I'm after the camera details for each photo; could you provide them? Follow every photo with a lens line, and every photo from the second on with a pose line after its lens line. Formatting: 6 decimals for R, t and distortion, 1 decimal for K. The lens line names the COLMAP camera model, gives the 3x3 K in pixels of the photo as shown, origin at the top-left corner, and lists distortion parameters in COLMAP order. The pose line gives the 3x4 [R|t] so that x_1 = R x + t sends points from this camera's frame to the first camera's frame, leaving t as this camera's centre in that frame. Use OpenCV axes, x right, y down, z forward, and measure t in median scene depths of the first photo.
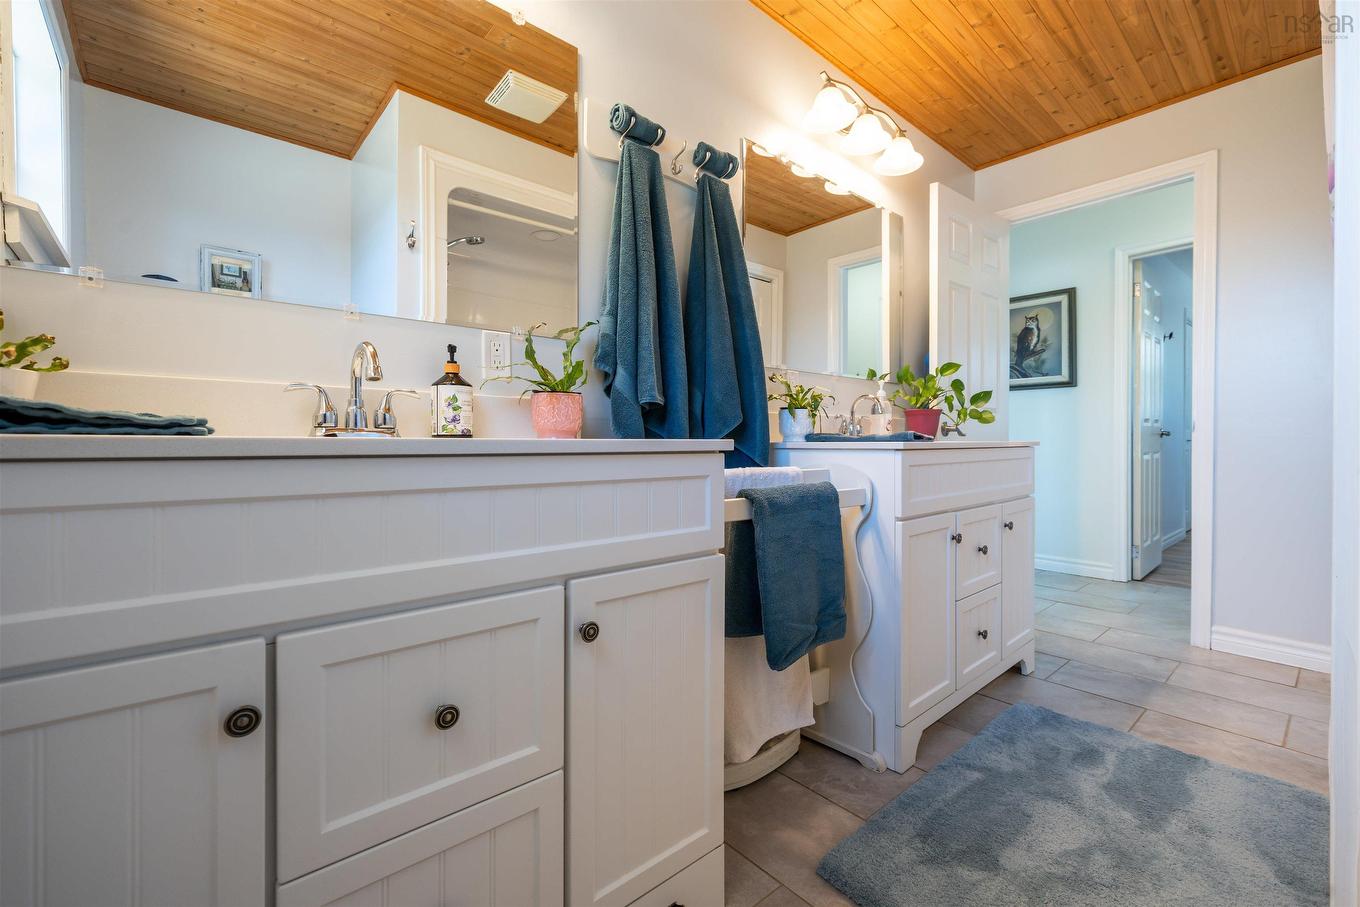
lens RADIAL K [[584.7, 0, 680.6], [0, 584.7, 442.6], [0, 0, 1]] dist [-0.002505, -0.000443]
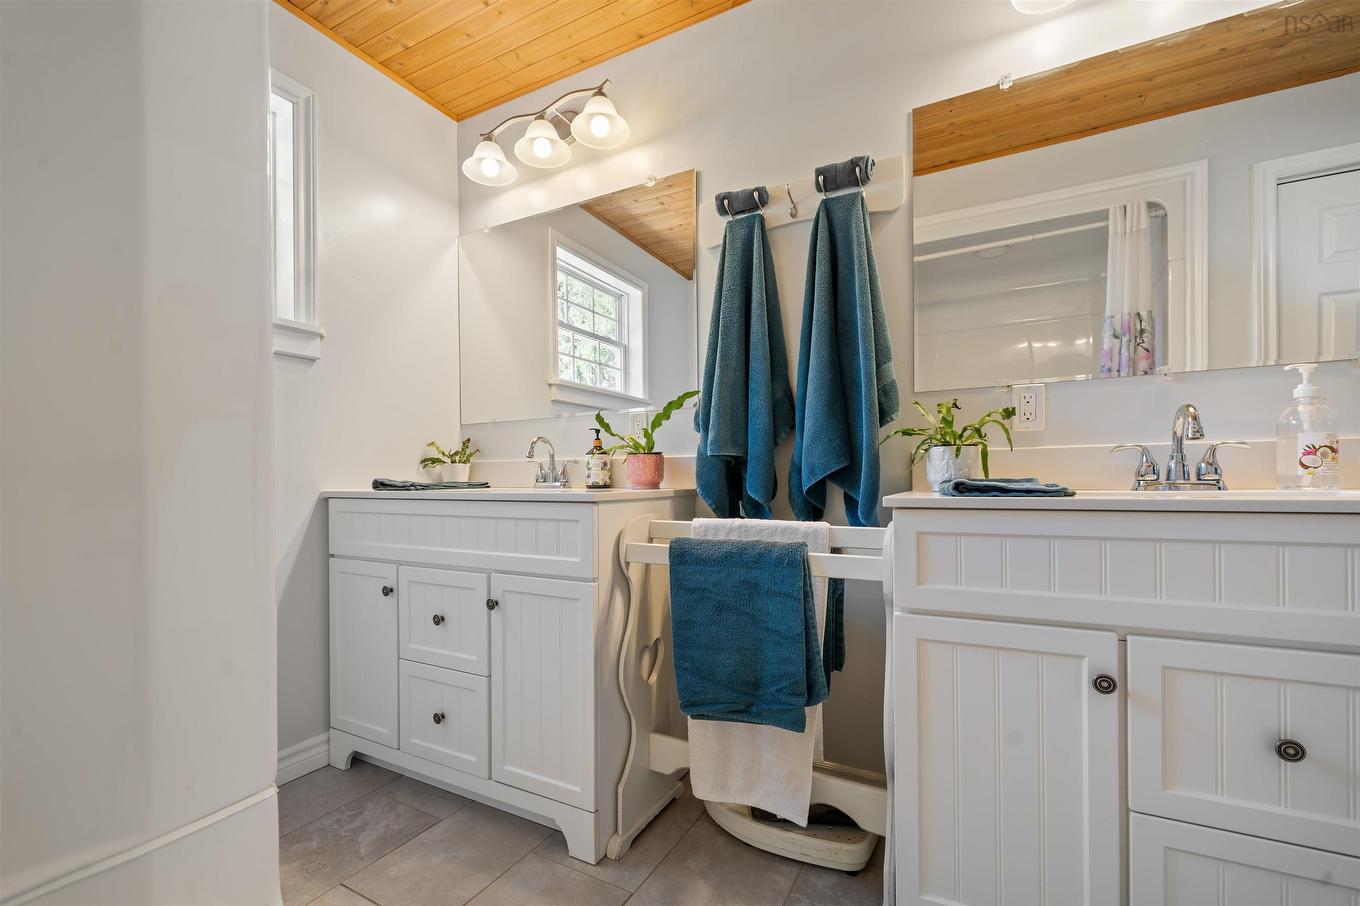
lens RADIAL K [[584.7, 0, 674.8], [0, 584.7, 485.0], [0, 0, 1]] dist [-0.002505, -0.000443]
pose [[0.340985, 0.008368, -0.940032, 1.046463], [0.002429, 0.999949, 0.009783, -0.026342], [0.940066, -0.005619, 0.340947, 0.588361]]
